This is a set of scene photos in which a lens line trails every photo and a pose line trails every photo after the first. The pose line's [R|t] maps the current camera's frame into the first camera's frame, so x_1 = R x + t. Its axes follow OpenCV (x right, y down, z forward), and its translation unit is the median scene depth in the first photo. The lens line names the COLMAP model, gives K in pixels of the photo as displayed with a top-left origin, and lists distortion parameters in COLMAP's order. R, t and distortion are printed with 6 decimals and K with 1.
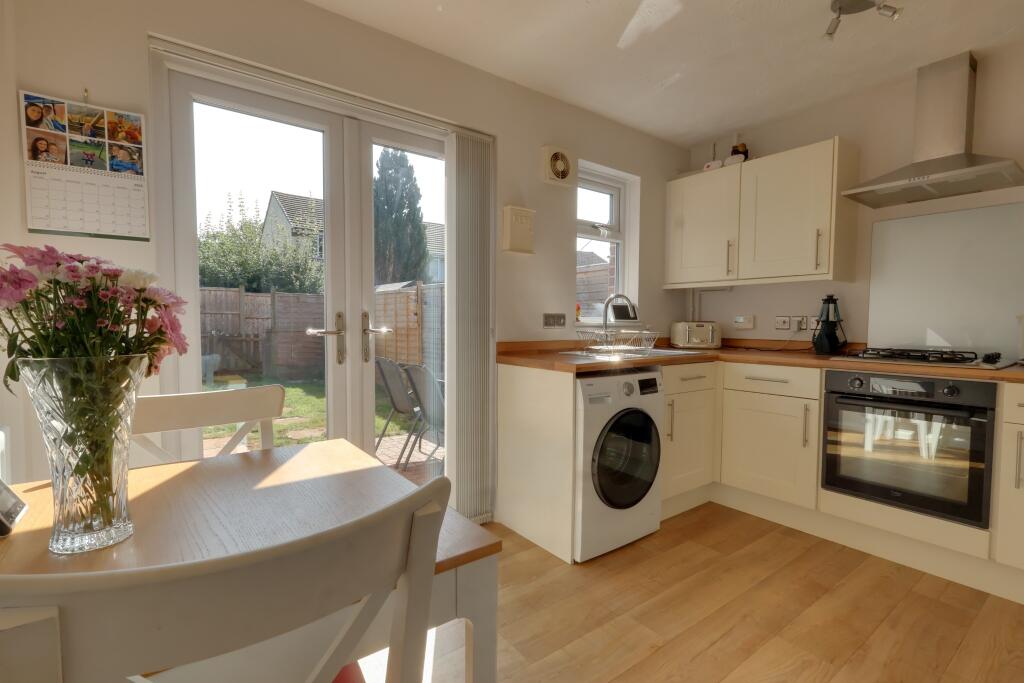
lens RADIAL K [[474.6, 0, 512.5], [0, 474.6, 343.7], [0, 0, 1]] dist [0.004121, 0.000048]
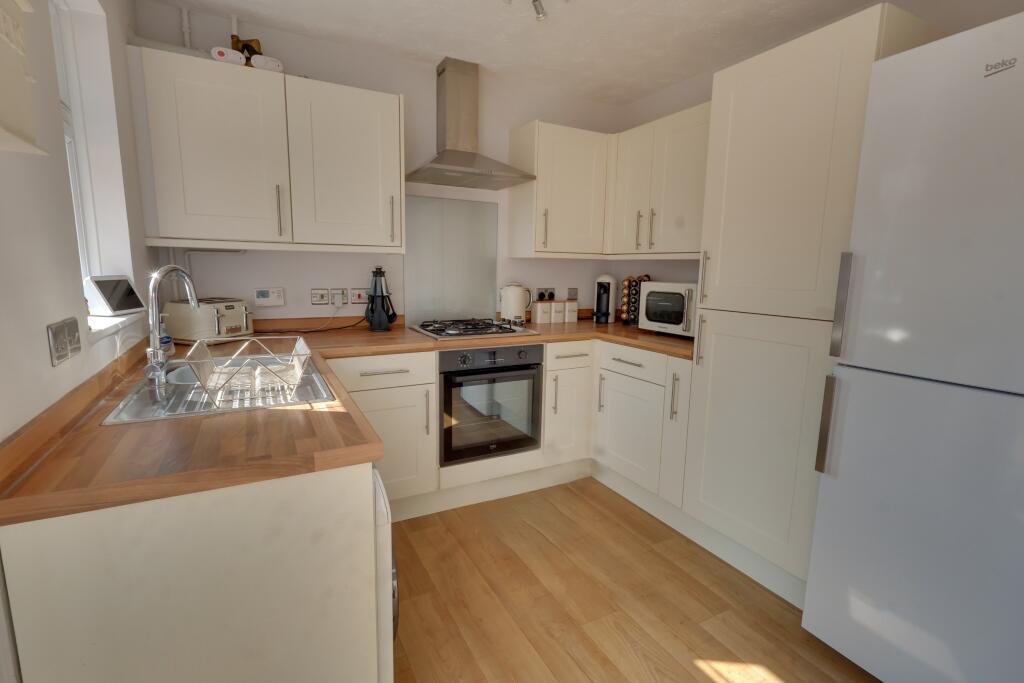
lens RADIAL K [[474.6, 0, 510.4], [0, 474.6, 342.2], [0, 0, 1]] dist [0.004121, 0.000048]
pose [[0.167339, -0.162788, 0.972367, -0.260646], [0.027453, 0.986661, 0.160456, -0.115021], [-0.985517, -0.000156, 0.169576, 0.679461]]
